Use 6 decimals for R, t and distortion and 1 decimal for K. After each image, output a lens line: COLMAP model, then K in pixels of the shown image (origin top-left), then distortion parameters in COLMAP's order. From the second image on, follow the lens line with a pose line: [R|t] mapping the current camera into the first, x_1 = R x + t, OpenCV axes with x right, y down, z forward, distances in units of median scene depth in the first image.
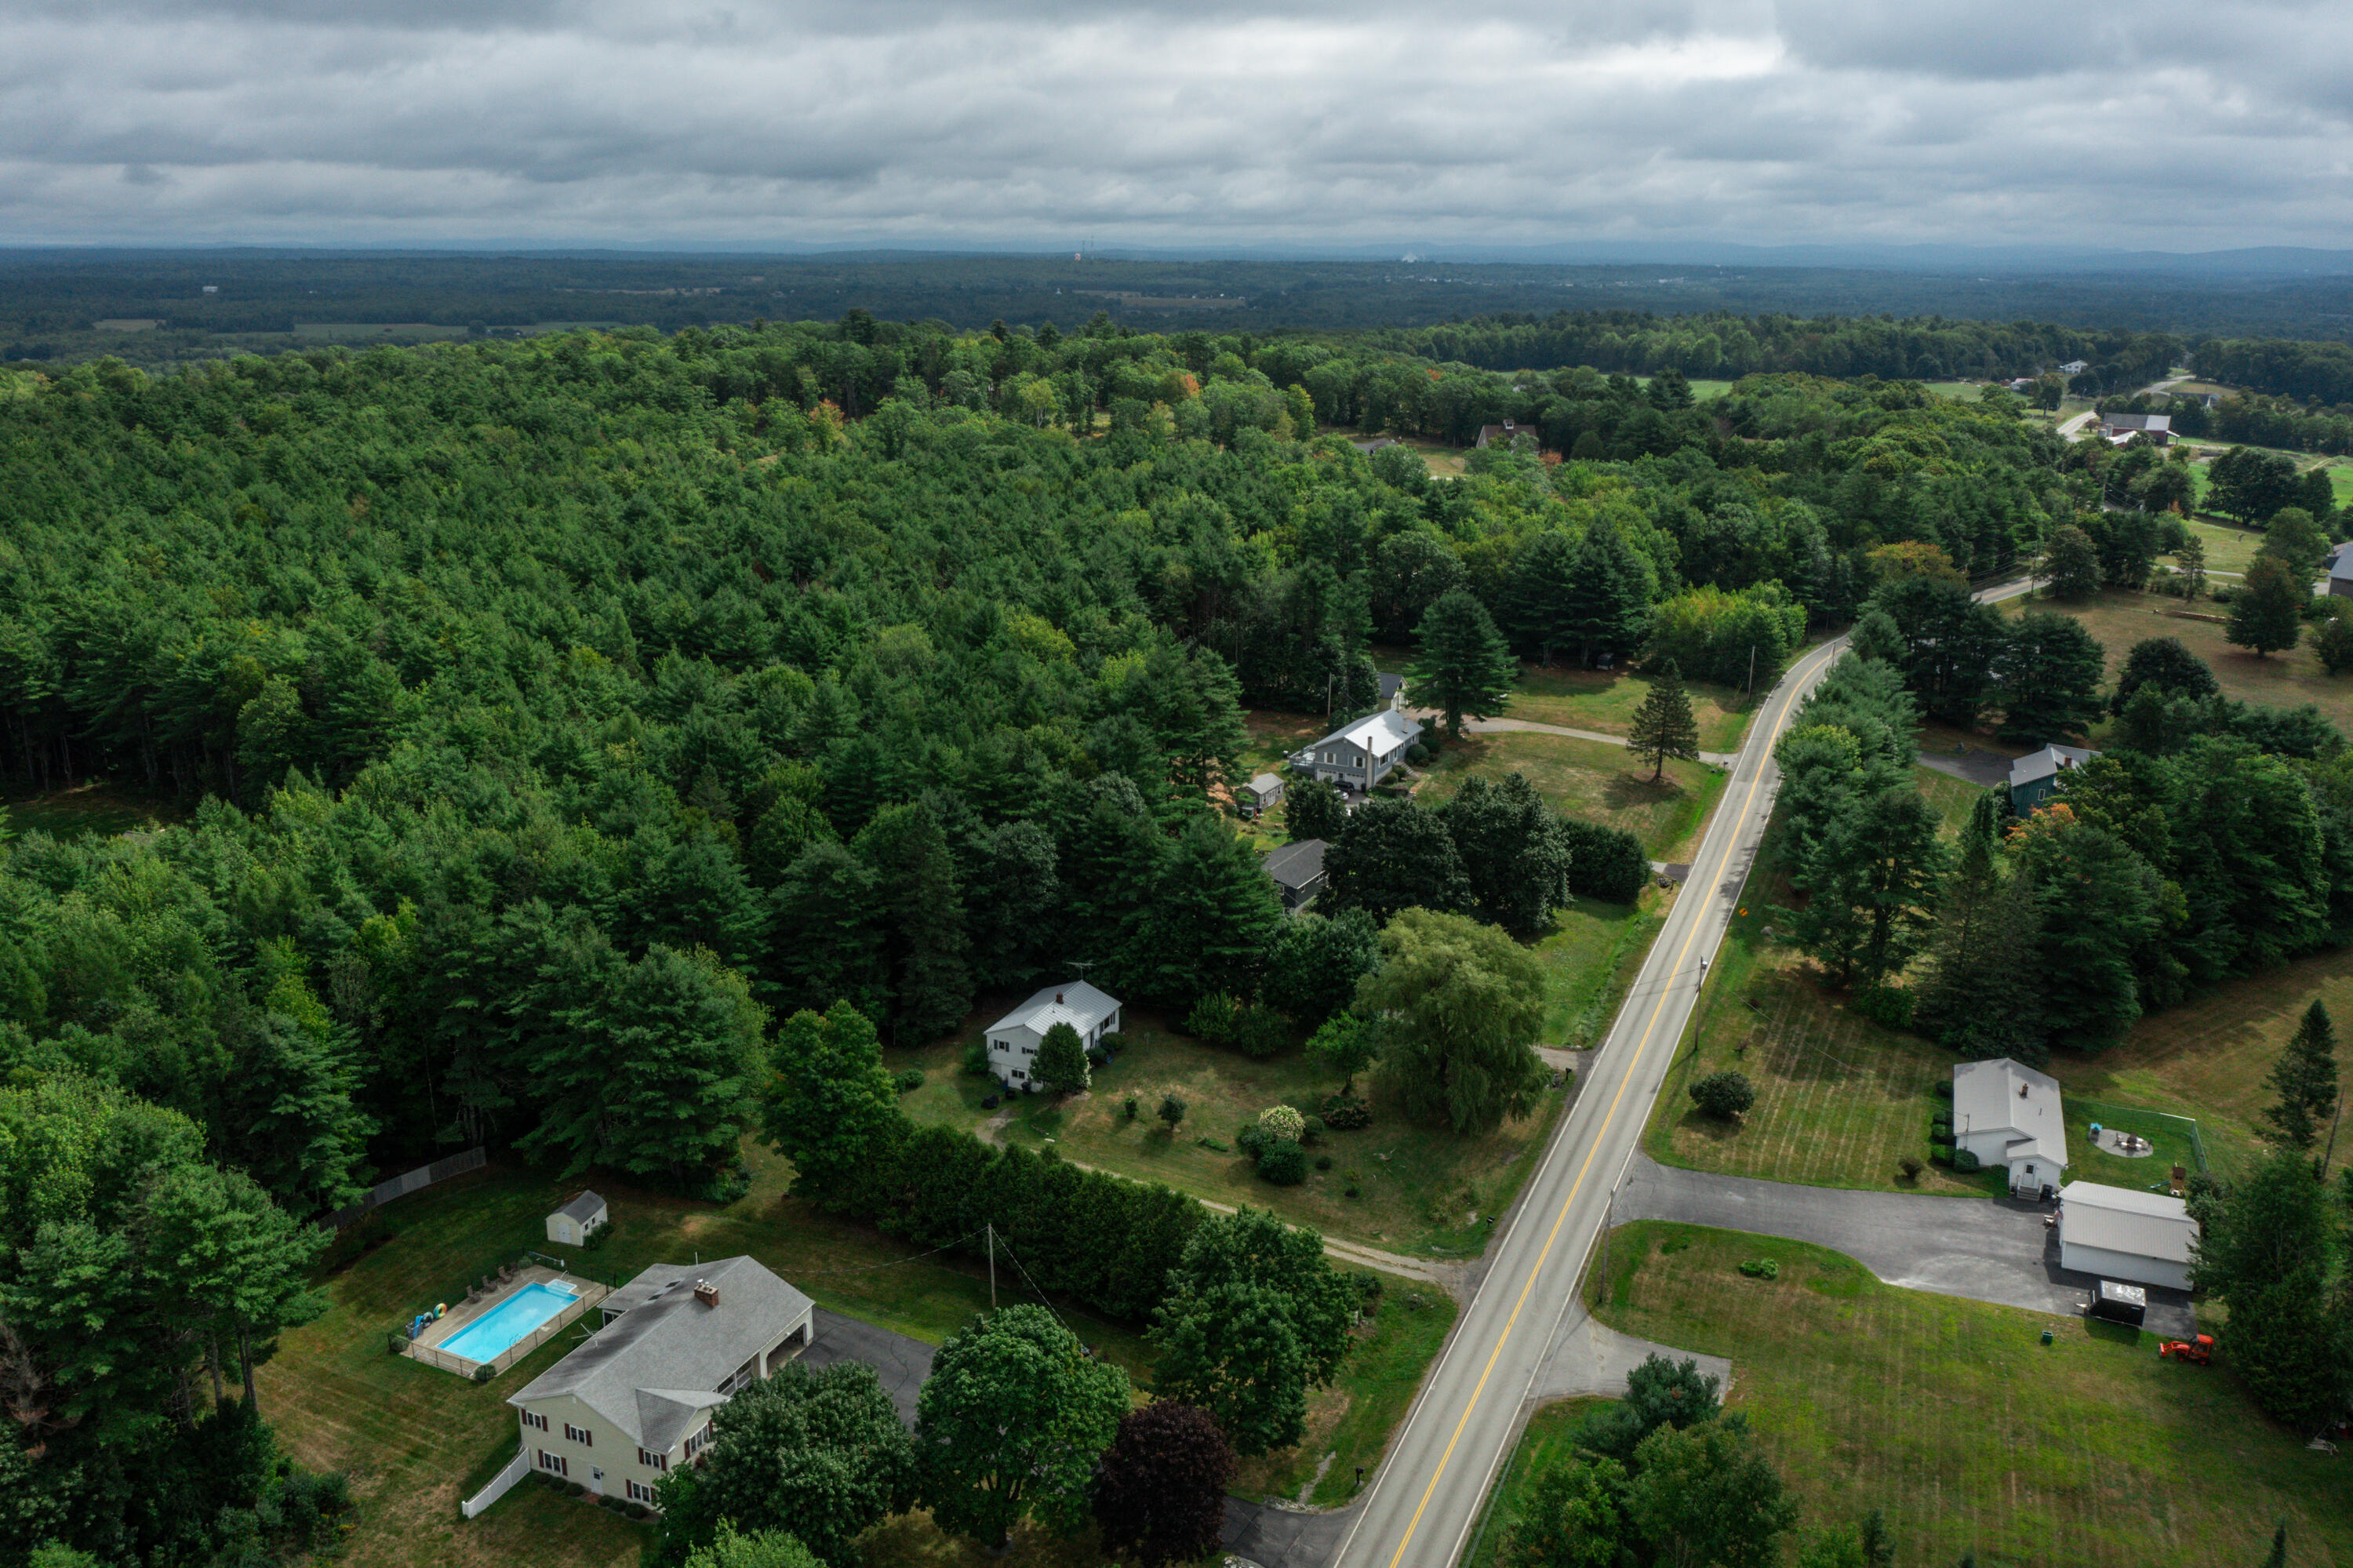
lens RADIAL K [[1858.2, 0, 1169.3], [0, 1858.2, 766.6], [0, 0, 1]] dist [-0.010792, -0.000125]
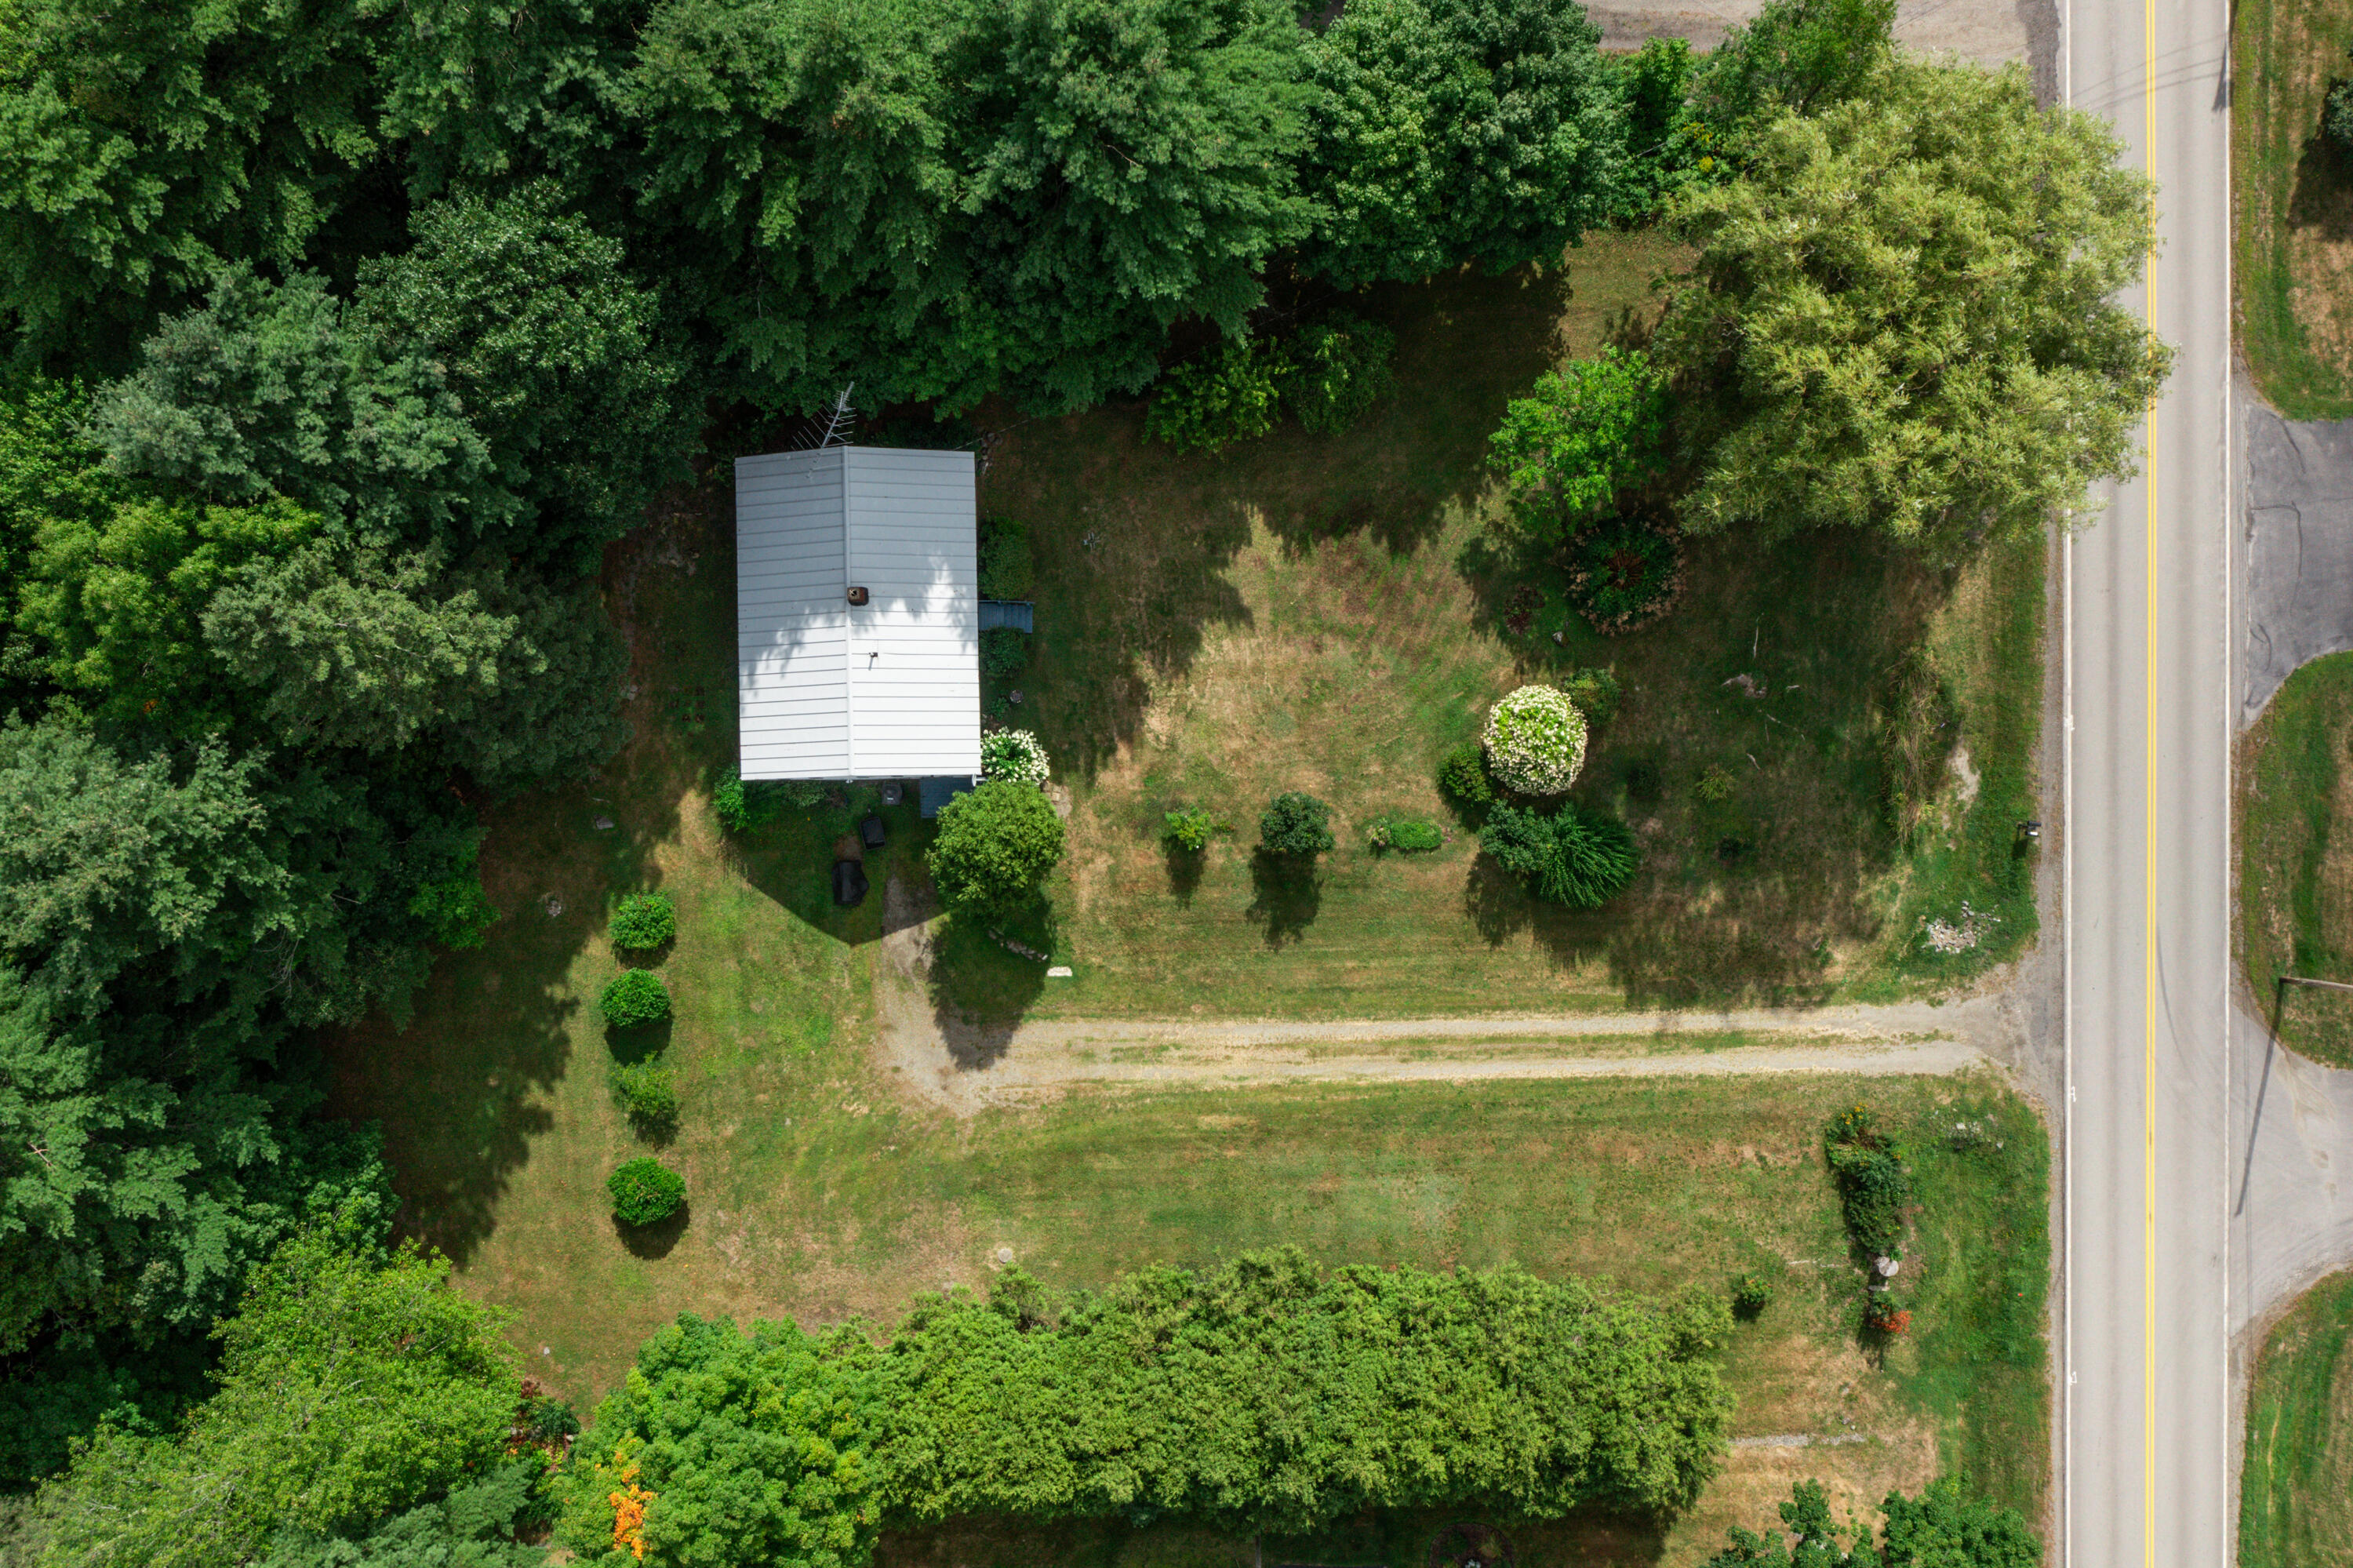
lens RADIAL K [[1858.2, 0, 1192.5], [0, 1858.2, 784.2], [0, 0, 1]] dist [-0.010792, -0.000125]
pose [[0.901672, -0.431985, -0.019390, -0.007506], [0.135222, 0.239087, 0.961537, -0.217800], [-0.410734, -0.869613, 0.273992, 0.854760]]
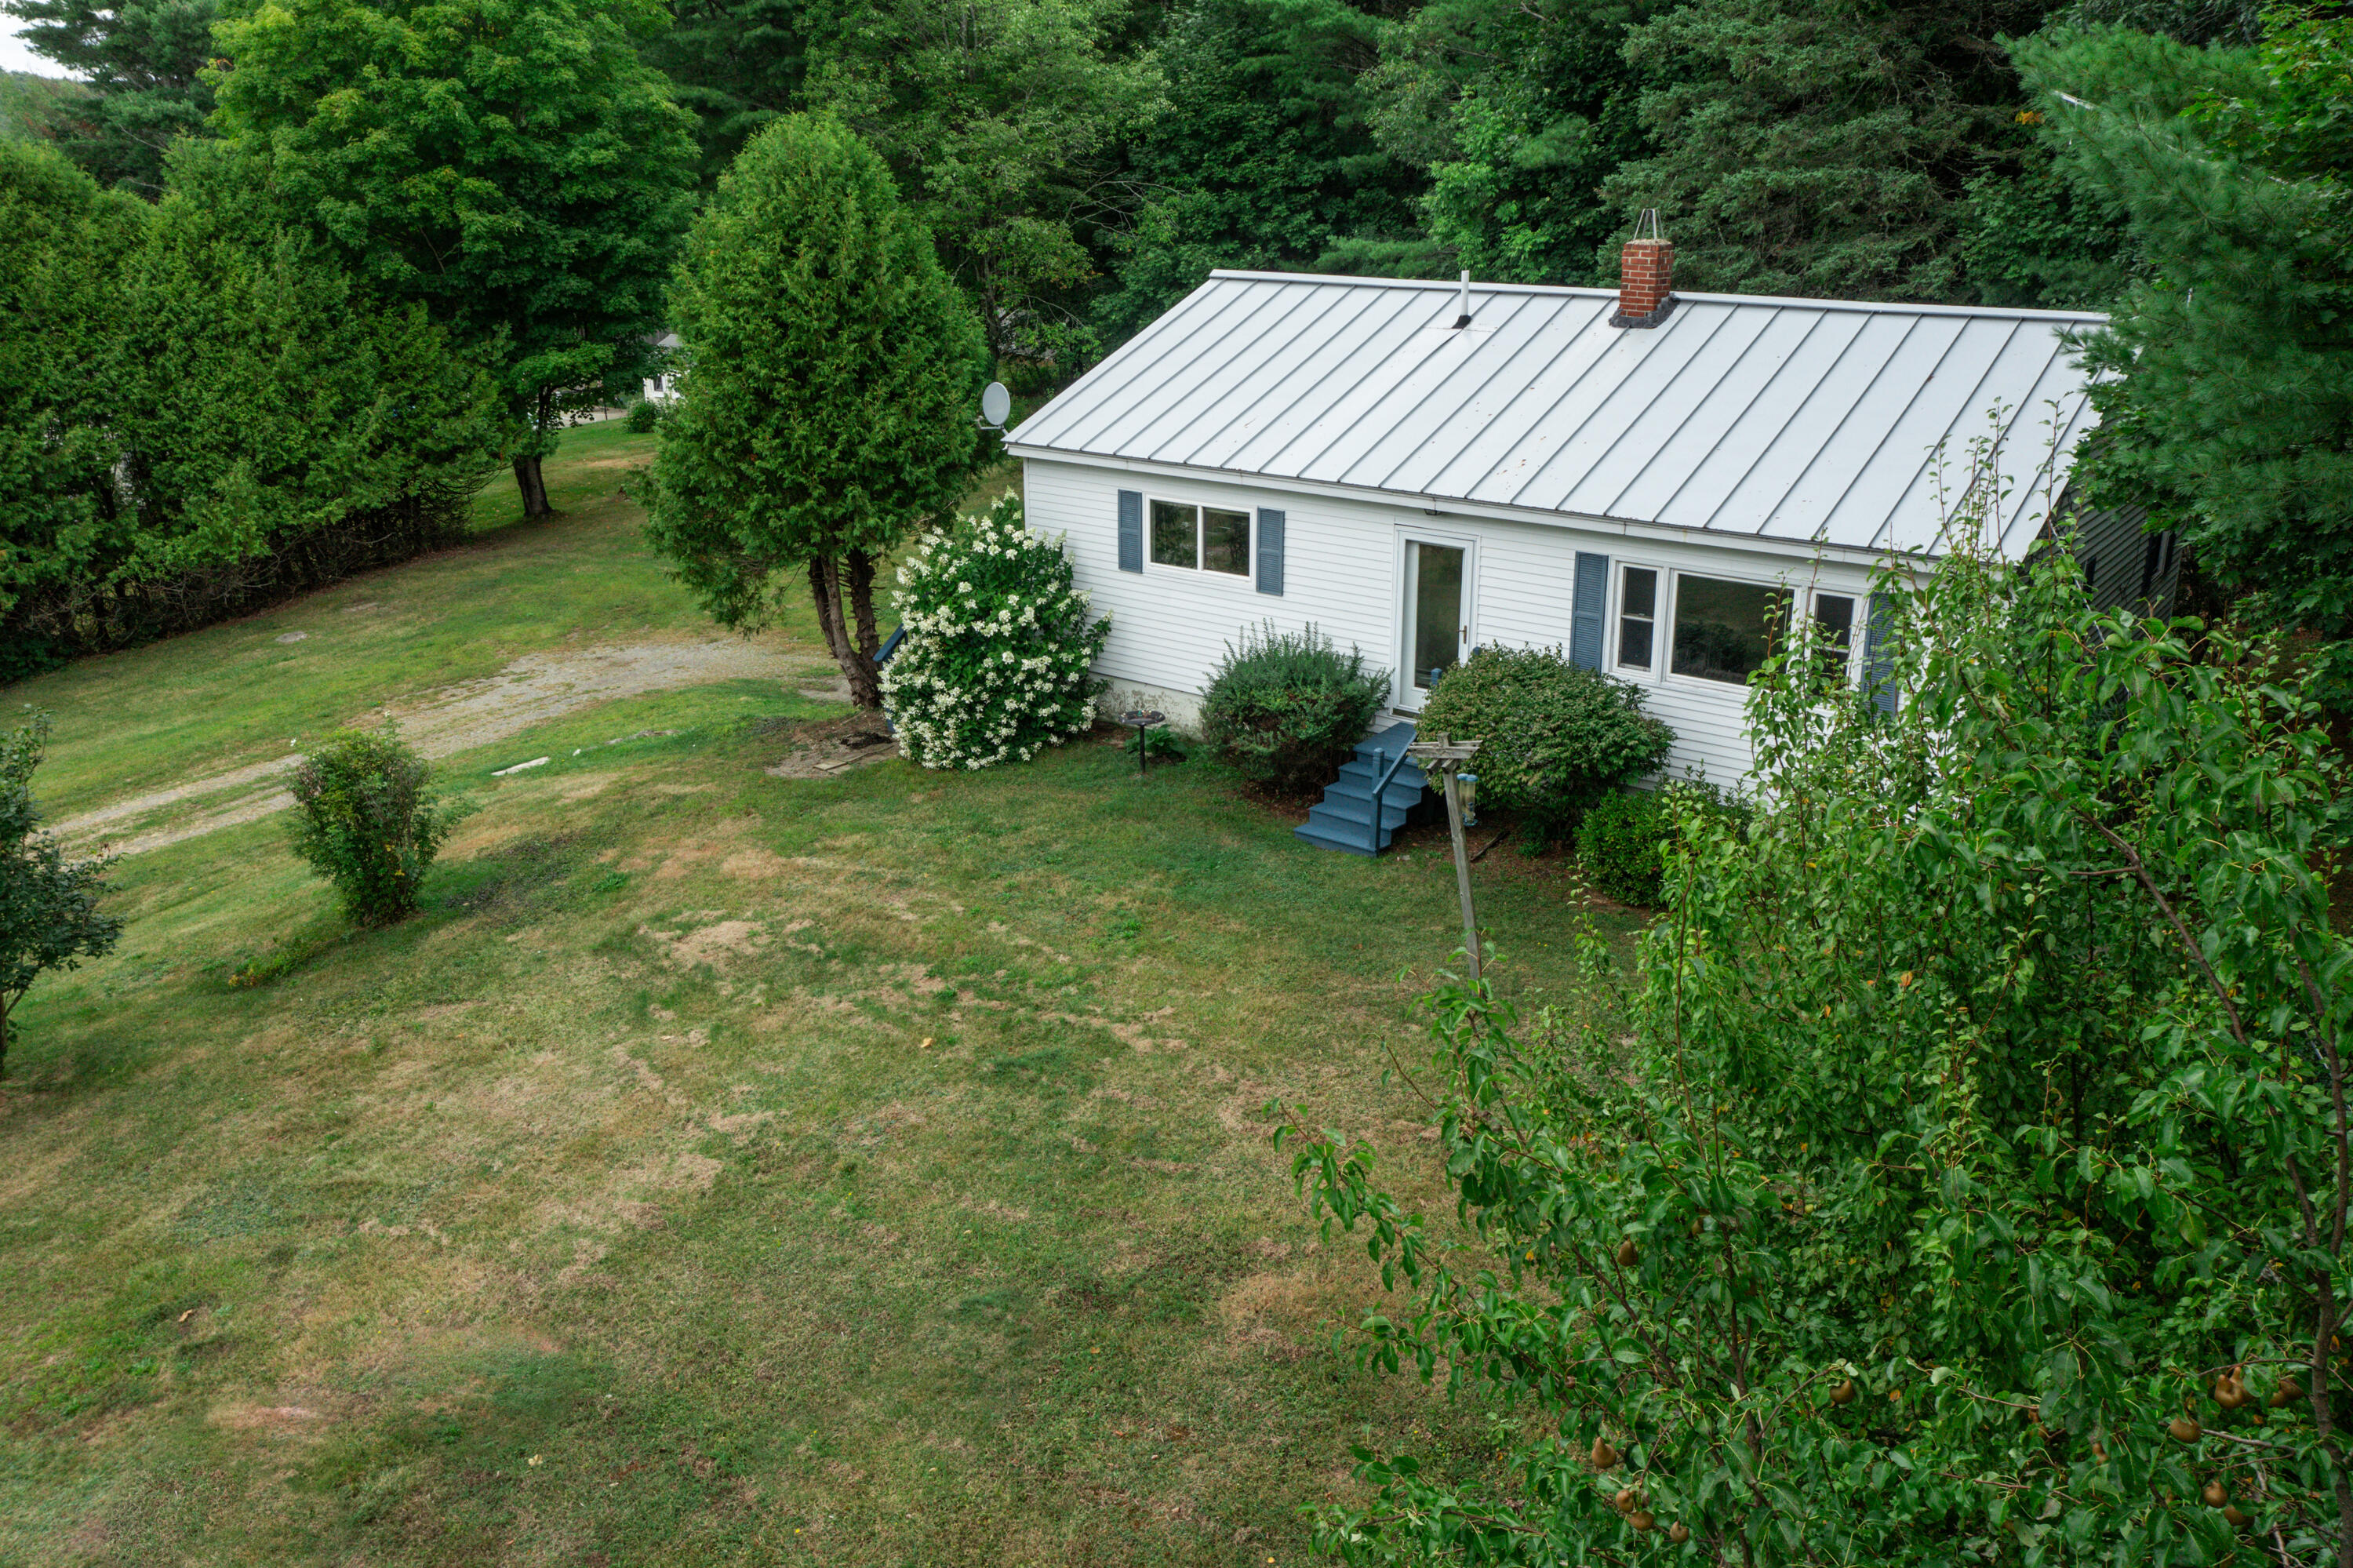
lens RADIAL K [[1858.2, 0, 1175.7], [0, 1858.2, 772.7], [0, 0, 1]] dist [-0.010792, -0.000125]
pose [[-0.226392, 0.311601, -0.922850, 0.071085], [-0.257745, 0.894512, 0.365262, 0.119334], [0.939316, 0.320552, -0.122197, 1.015526]]
